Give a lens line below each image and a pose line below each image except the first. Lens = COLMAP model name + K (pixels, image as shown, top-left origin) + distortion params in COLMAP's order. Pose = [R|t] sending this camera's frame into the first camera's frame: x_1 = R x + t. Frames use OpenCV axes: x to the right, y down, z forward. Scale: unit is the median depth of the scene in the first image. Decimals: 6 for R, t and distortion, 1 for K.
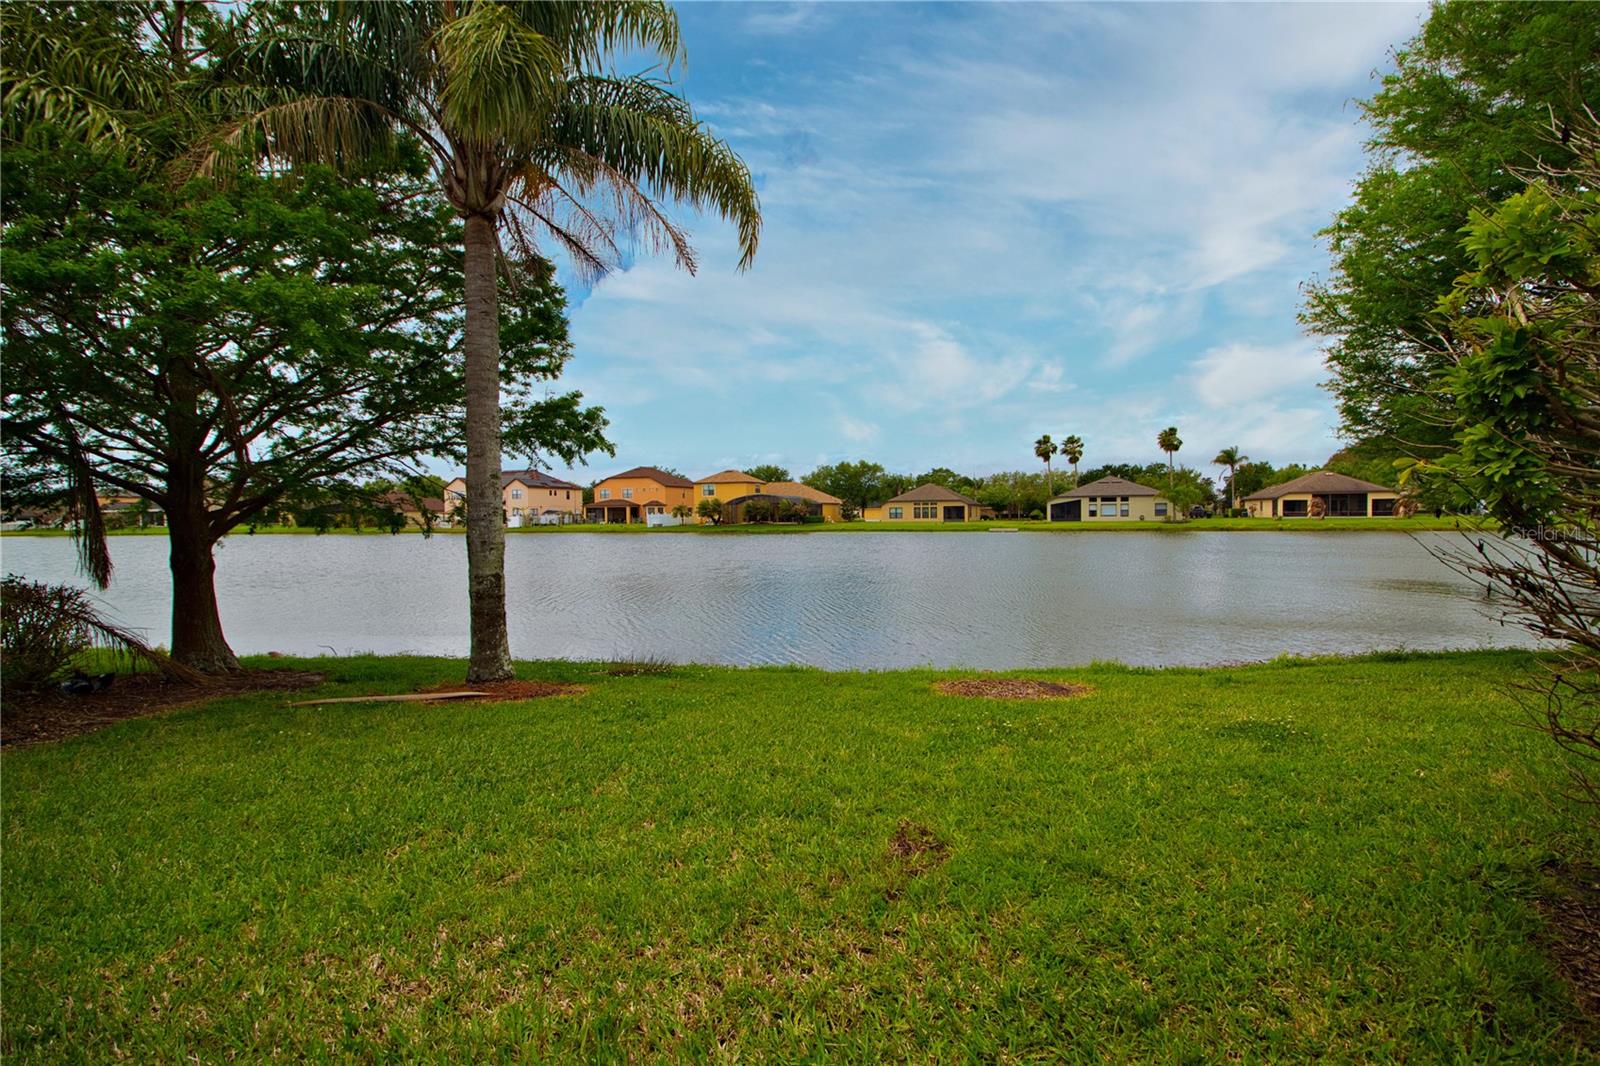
lens RADIAL K [[741.0, 0, 806.2], [0, 741.0, 538.2], [0, 0, 1]] dist [-0.008406, -0.006307]
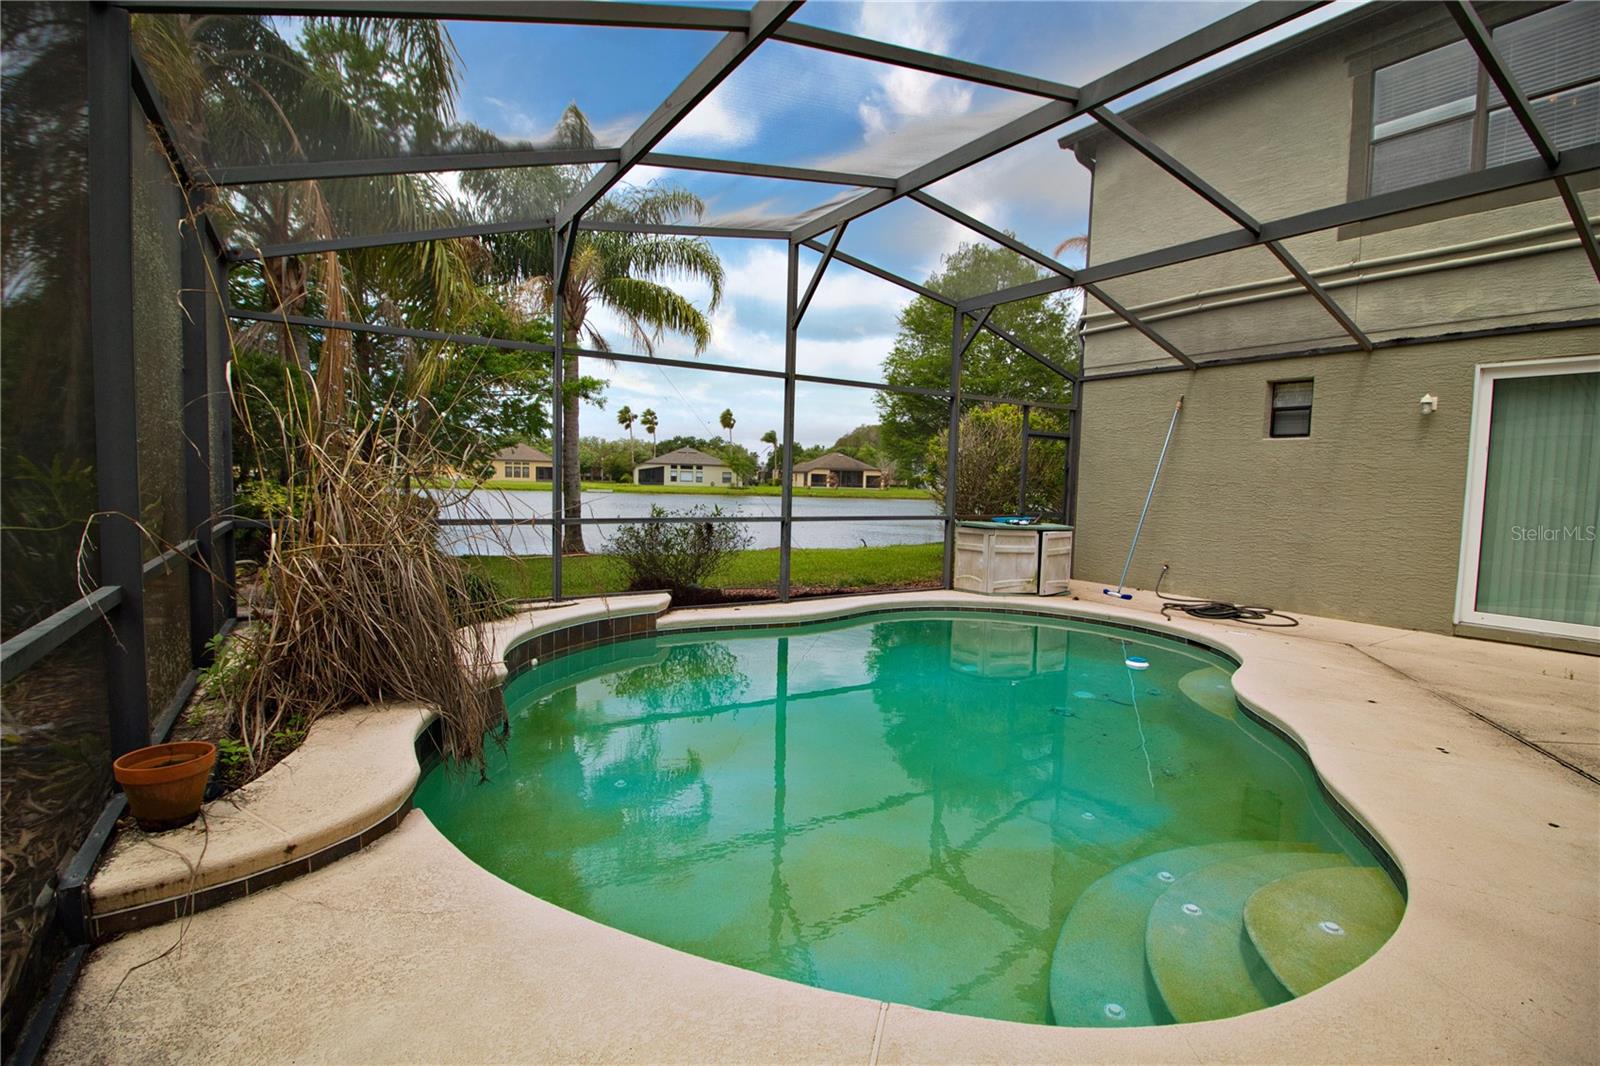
lens RADIAL K [[741.0, 0, 805.5], [0, 741.0, 527.9], [0, 0, 1]] dist [-0.008406, -0.006307]
pose [[0.834873, -0.000955, 0.550442, -0.068842], [-0.019278, 0.999334, 0.030973, 0.003068], [-0.550105, -0.036470, 0.834299, -0.073887]]
